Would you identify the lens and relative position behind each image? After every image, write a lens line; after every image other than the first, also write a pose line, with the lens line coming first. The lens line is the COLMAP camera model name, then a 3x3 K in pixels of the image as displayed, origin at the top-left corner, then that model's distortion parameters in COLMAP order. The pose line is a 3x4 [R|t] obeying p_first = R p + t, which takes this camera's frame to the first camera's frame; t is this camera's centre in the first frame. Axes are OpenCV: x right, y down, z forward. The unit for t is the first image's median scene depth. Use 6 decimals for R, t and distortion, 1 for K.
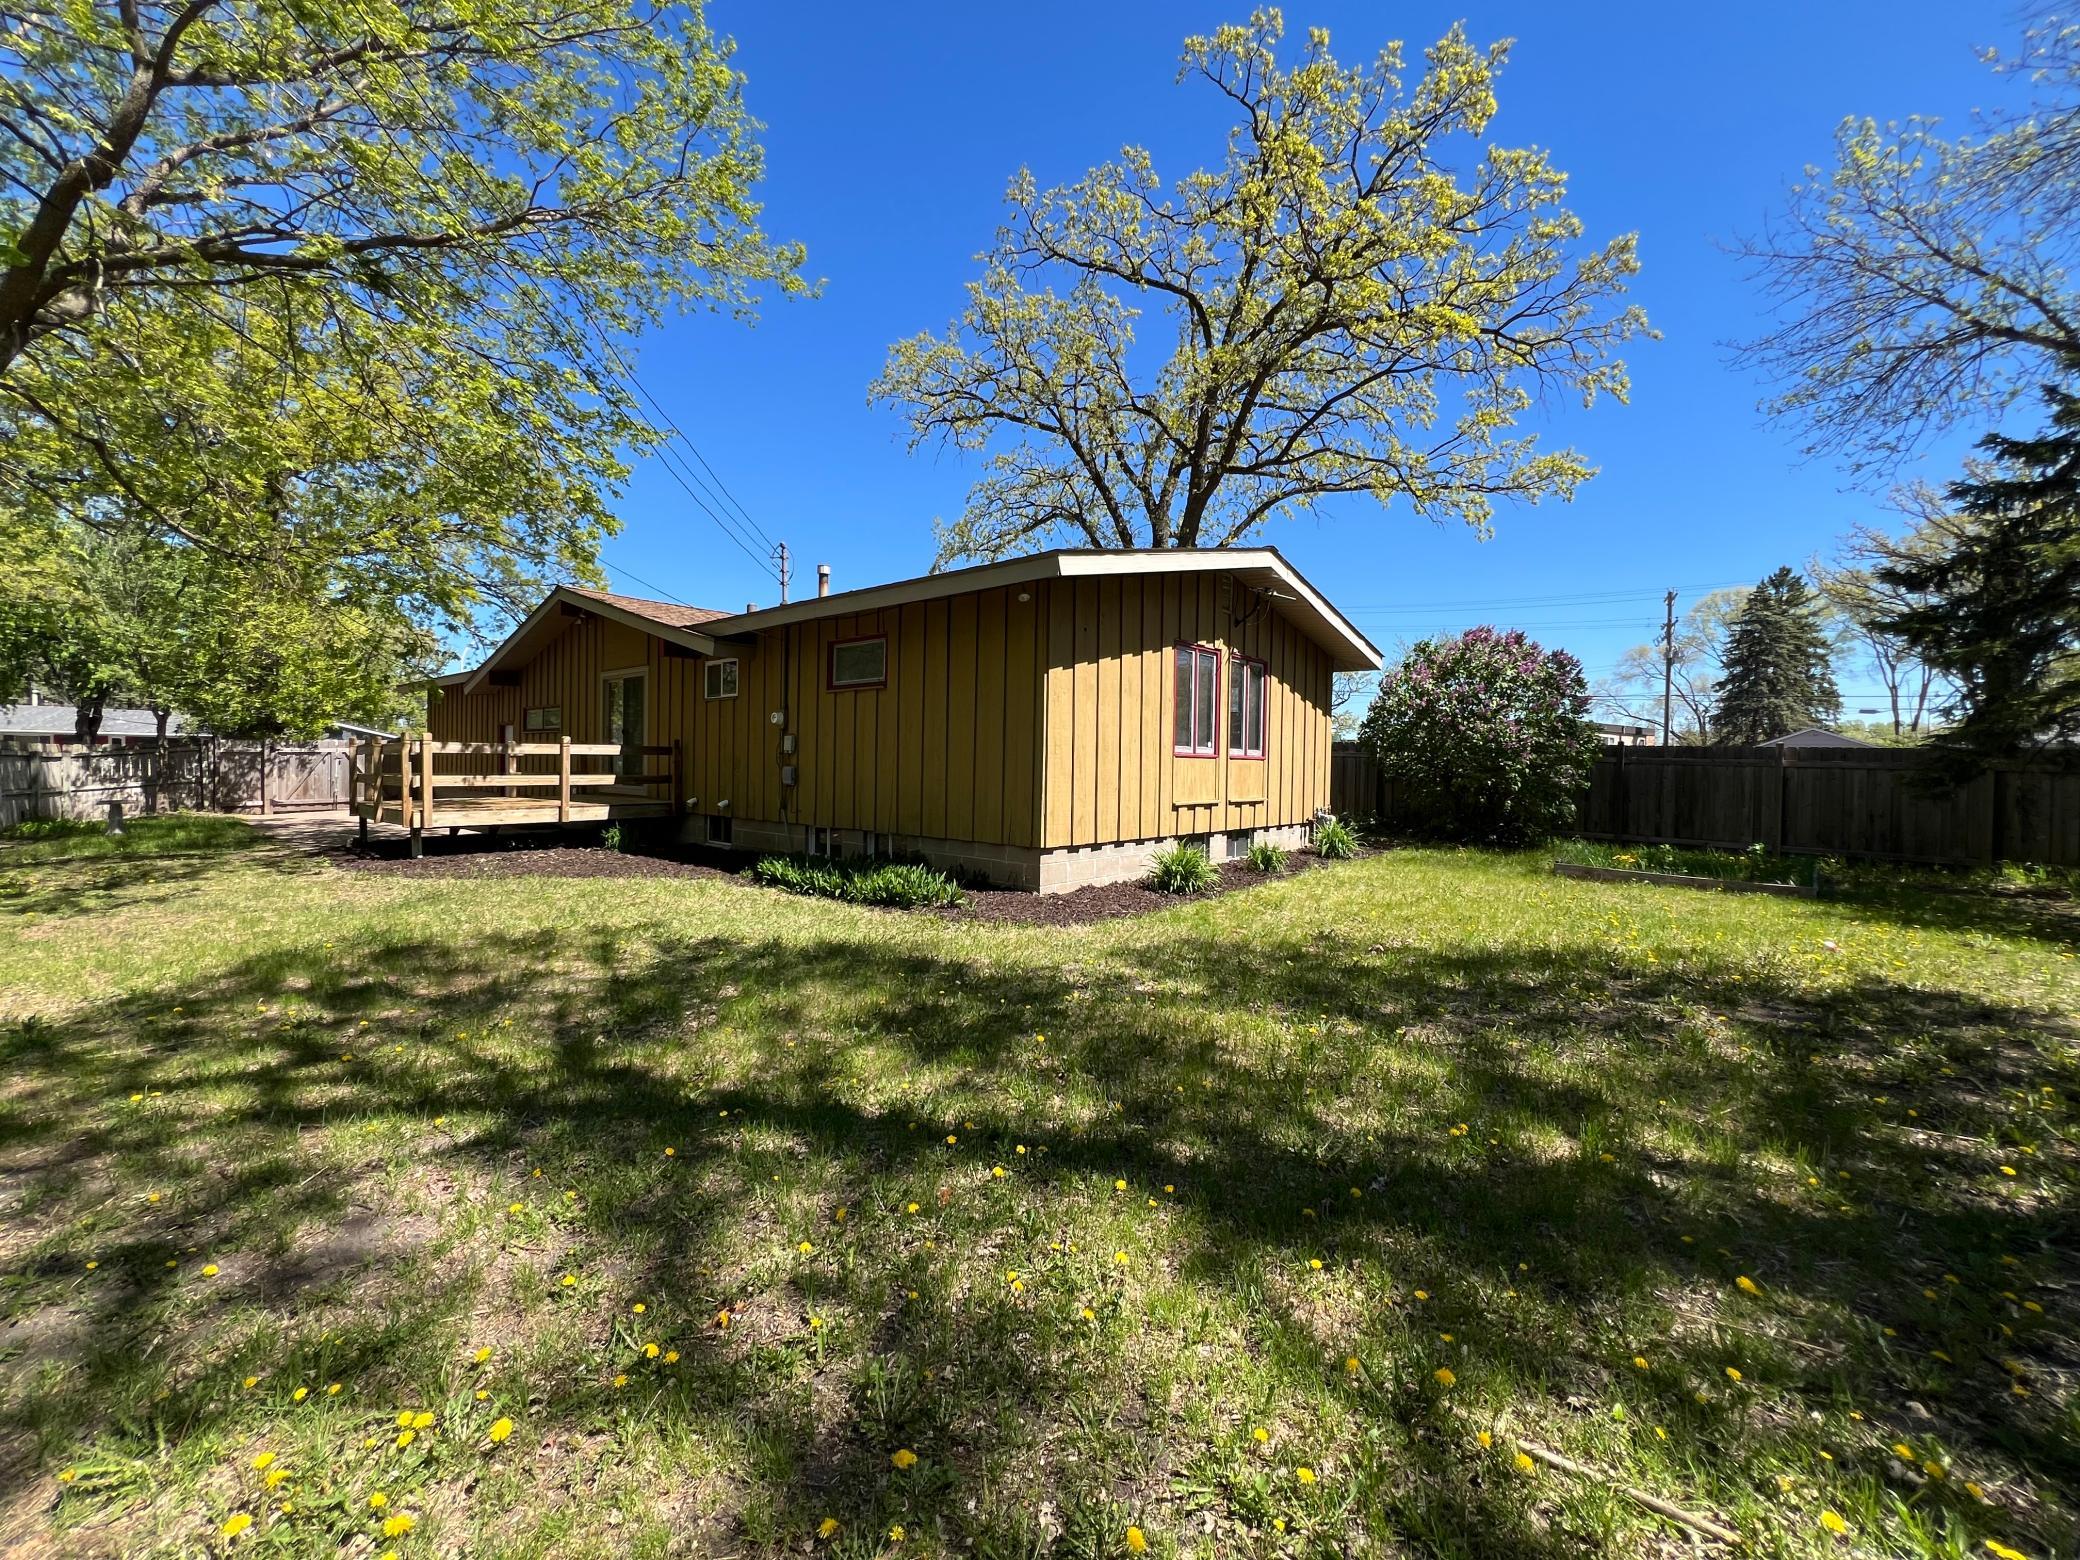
lens RADIAL K [[836.9, 0, 1029.3], [0, 836.9, 793.1], [0, 0, 1]] dist [0.000069, 0.000114]
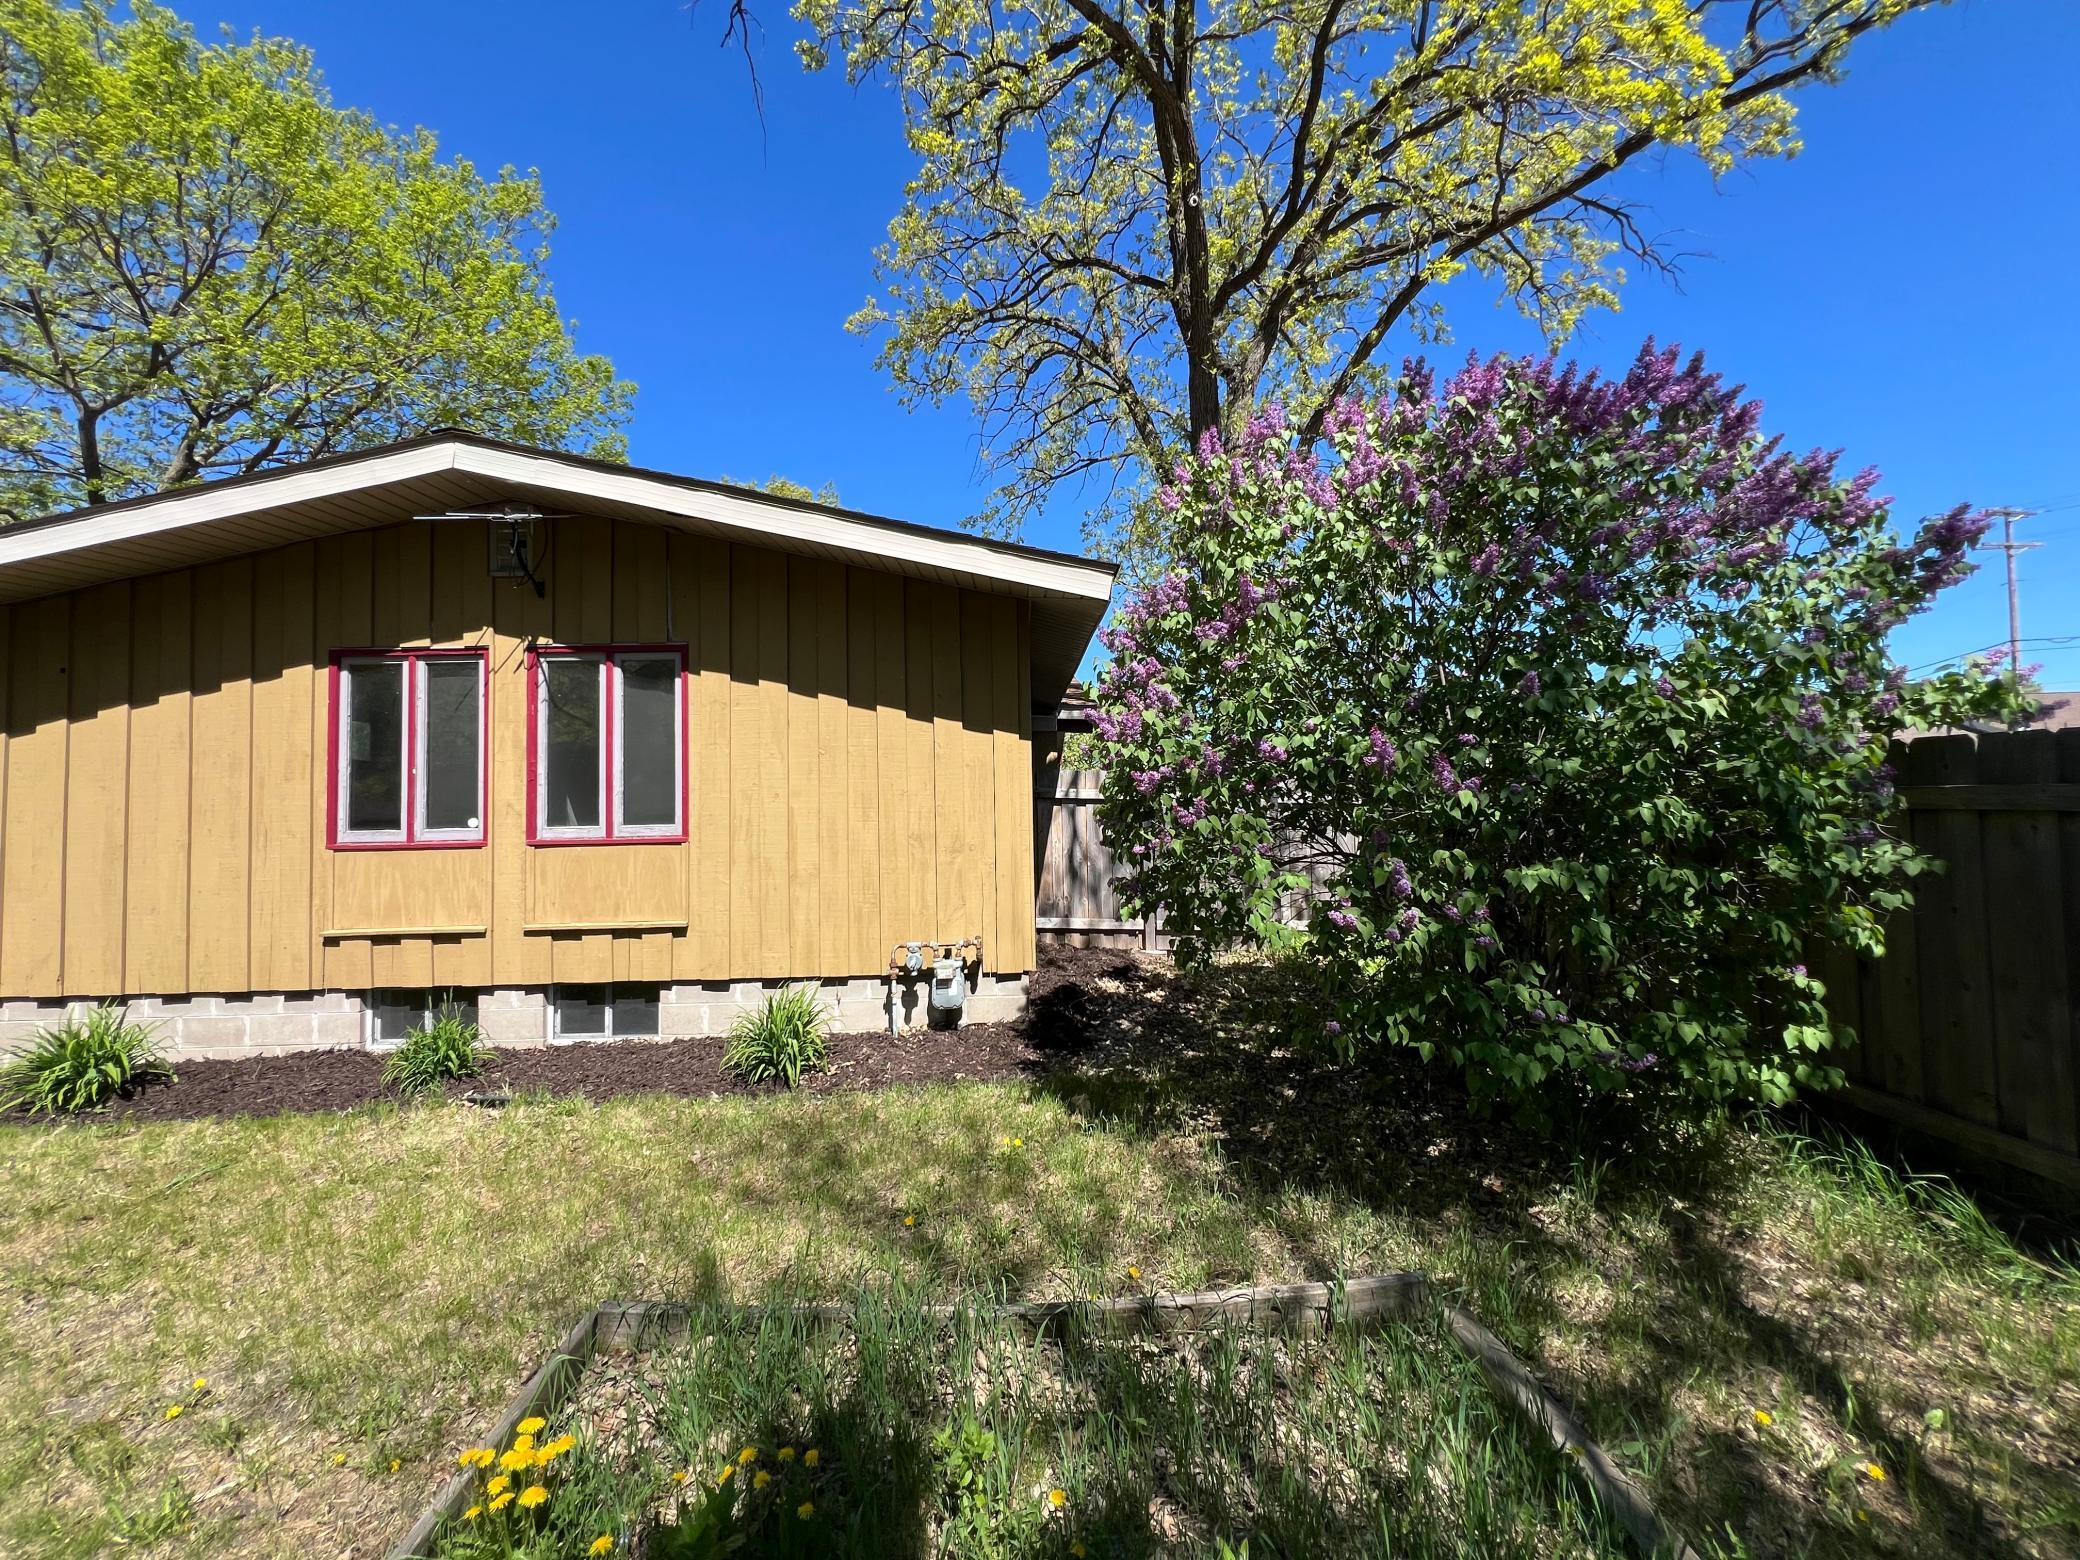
lens RADIAL K [[833.9, 0, 1040.0], [0, 833.9, 780.0], [0, 0, 1]] dist [-0.000761, 0.000003]
pose [[0.681630, -0.056162, -0.729539, 0.860795], [0.008344, 0.997582, -0.069000, -0.045009], [0.731650, 0.040945, 0.680450, 0.898088]]
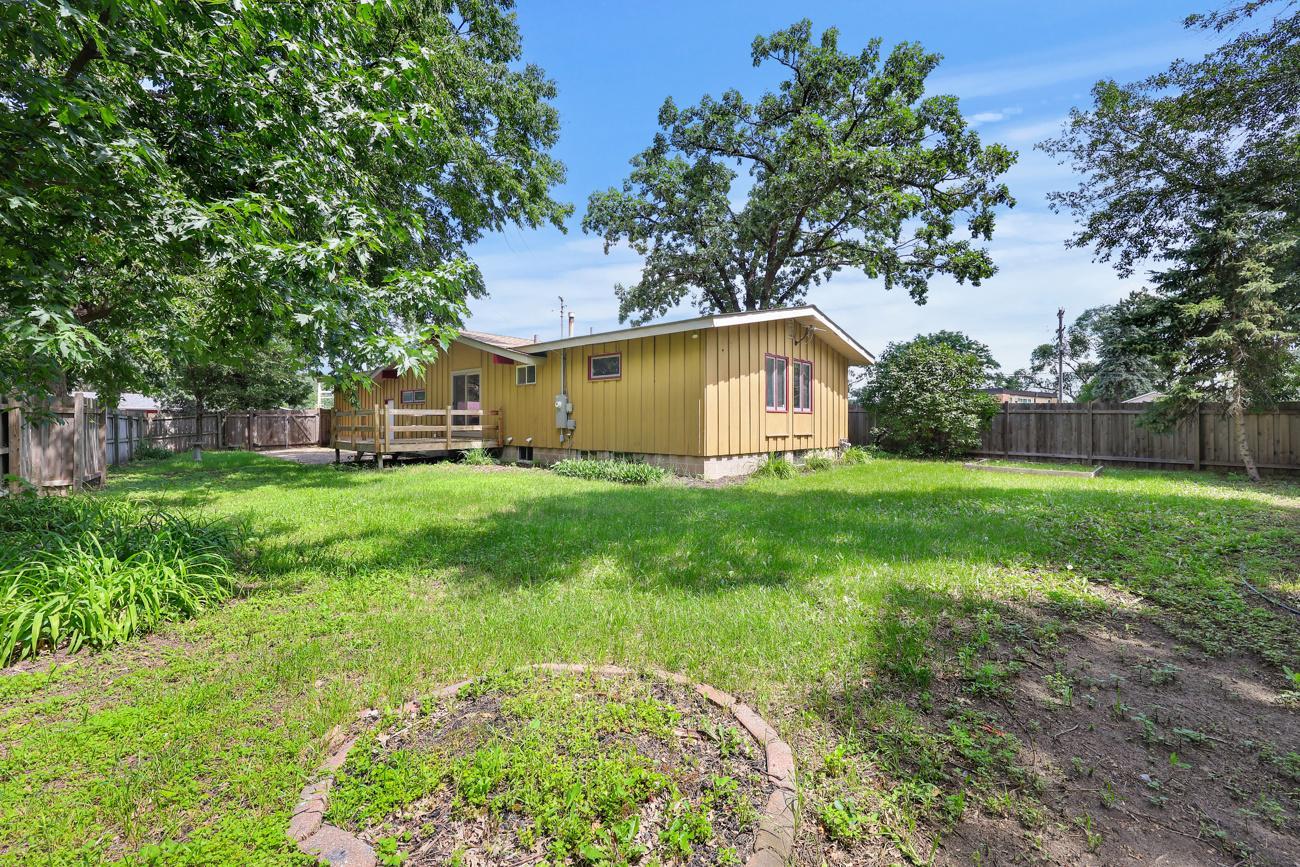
lens RADIAL K [[542.0, 0, 654.3], [0, 542.0, 415.1], [0, 0, 1]] dist [-0.001178, -0.000124]
pose [[0.999895, -0.011159, -0.009212, -0.073689], [0.010713, 0.998833, -0.047103, 0.019506], [0.009726, 0.046999, 0.998848, -0.261286]]
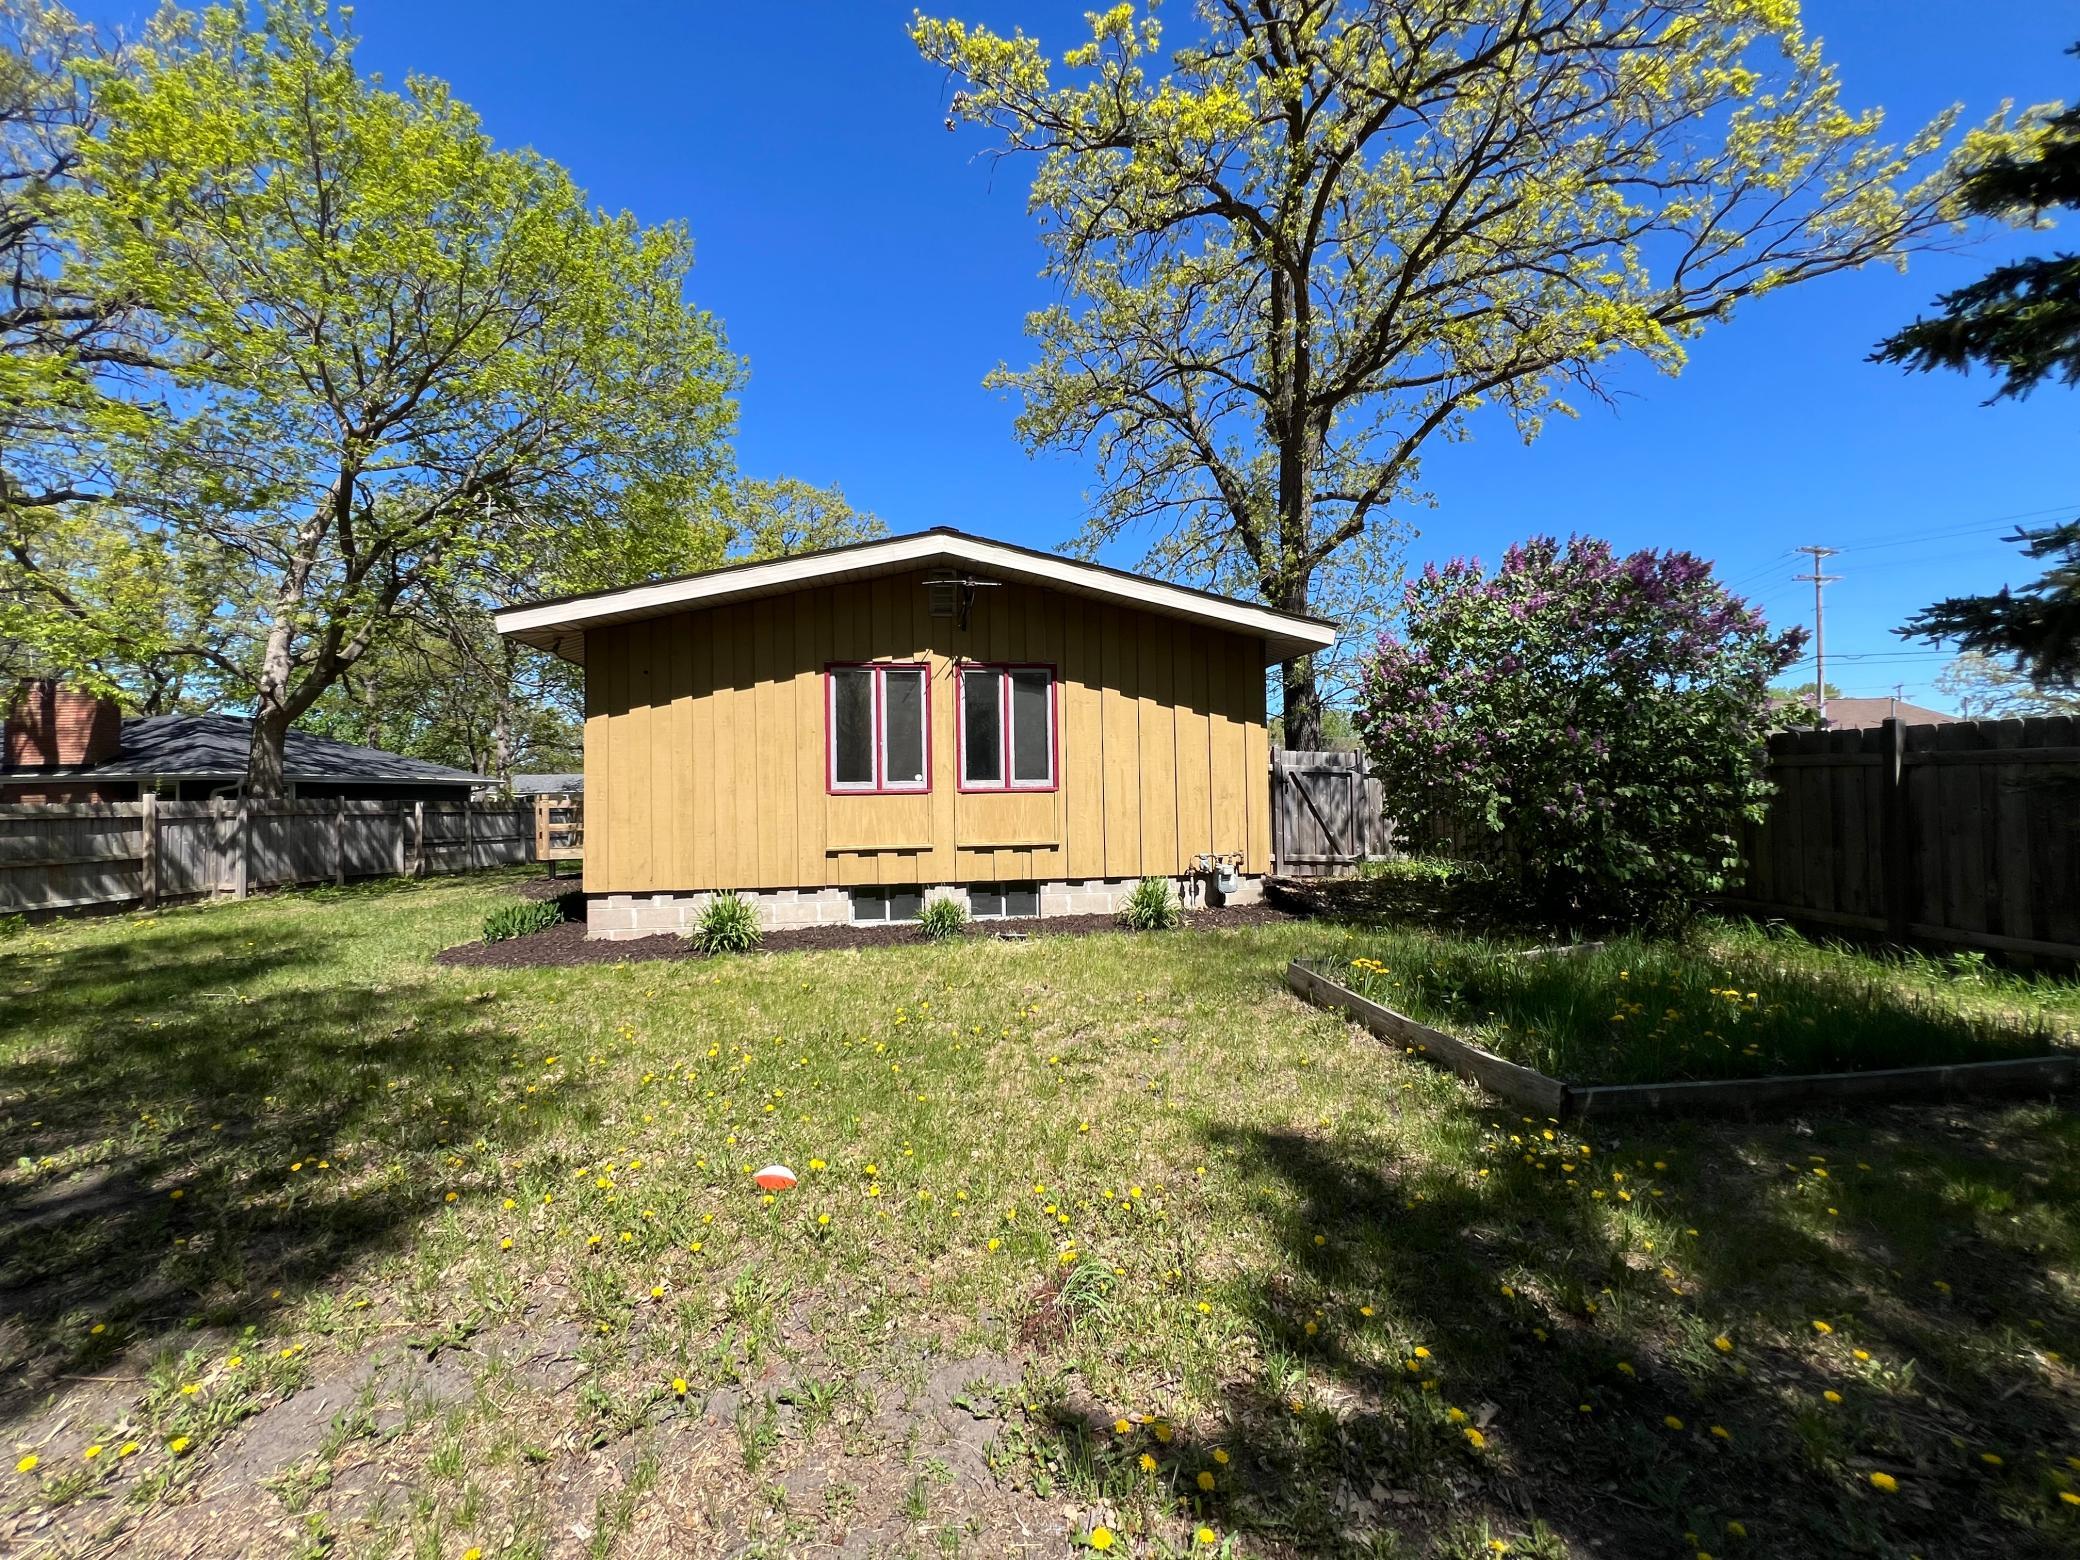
lens RADIAL K [[836.9, 0, 1029.3], [0, 836.9, 793.1], [0, 0, 1]] dist [0.000069, 0.000114]
pose [[0.762186, -0.031926, -0.646571, 0.834000], [0.007445, 0.999149, -0.040560, -0.007844], [0.647315, 0.026100, 0.761775, 0.438403]]
